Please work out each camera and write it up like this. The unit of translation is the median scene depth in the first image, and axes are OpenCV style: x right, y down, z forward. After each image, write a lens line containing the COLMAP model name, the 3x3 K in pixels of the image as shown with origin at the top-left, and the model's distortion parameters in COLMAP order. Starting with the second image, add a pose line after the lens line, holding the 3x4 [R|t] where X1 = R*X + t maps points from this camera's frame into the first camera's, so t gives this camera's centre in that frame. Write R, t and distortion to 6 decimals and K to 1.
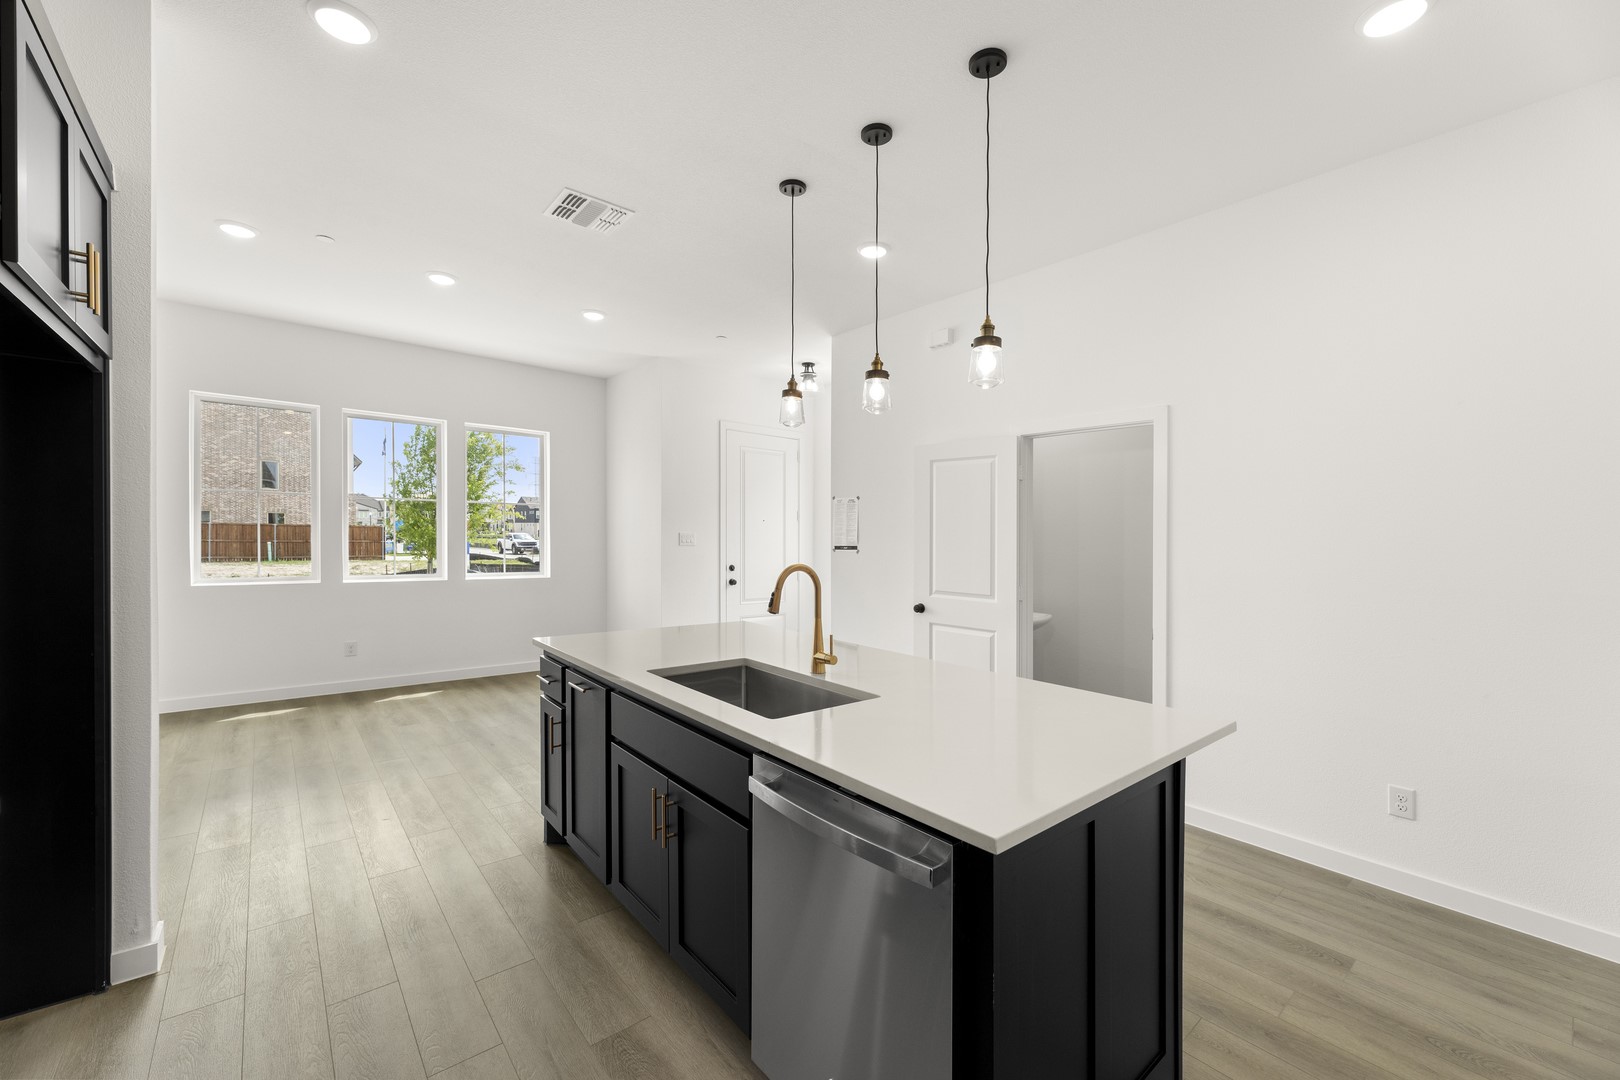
lens RADIAL K [[650.7, 0, 810.2], [0, 650.7, 528.7], [0, 0, 1]] dist [0.000680, 0.000483]
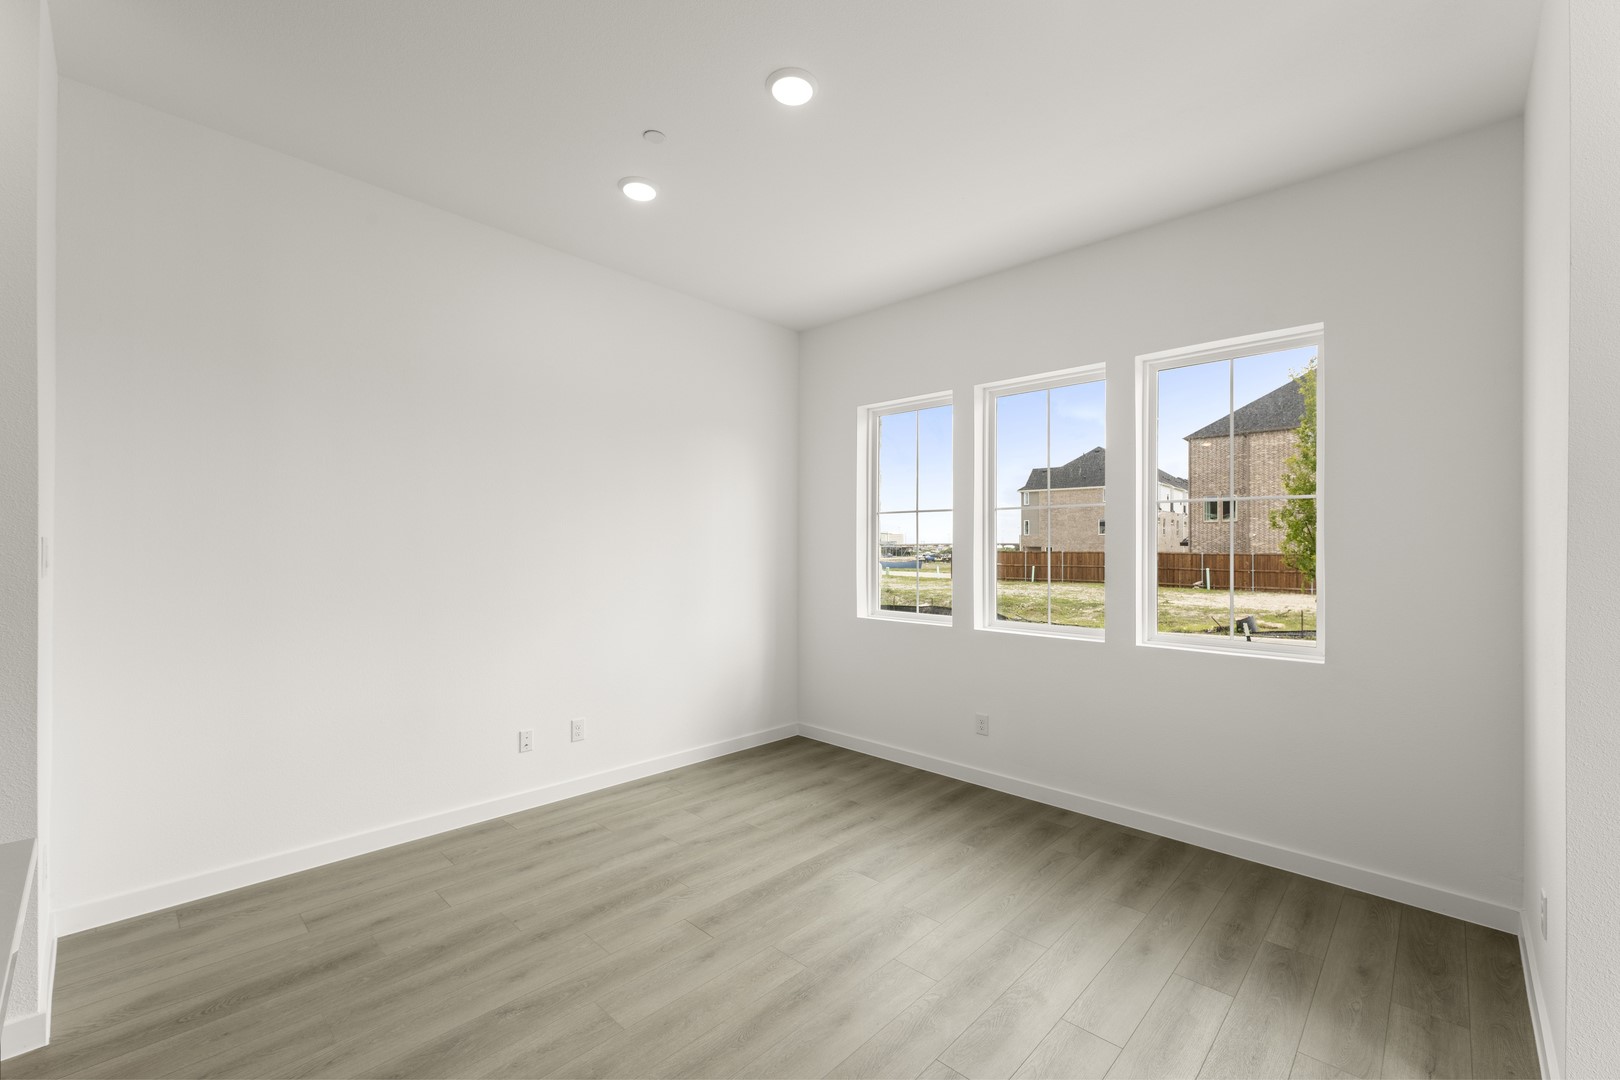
lens RADIAL K [[679.4, 0, 811.2], [0, 679.4, 542.3], [0, 0, 1]] dist [0.002542, 0.000415]
pose [[0.113221, -0.008047, -0.993537, -0.005579], [-0.011182, 0.999894, -0.009373, -0.000646], [0.993507, 0.012171, 0.113119, 0.833310]]
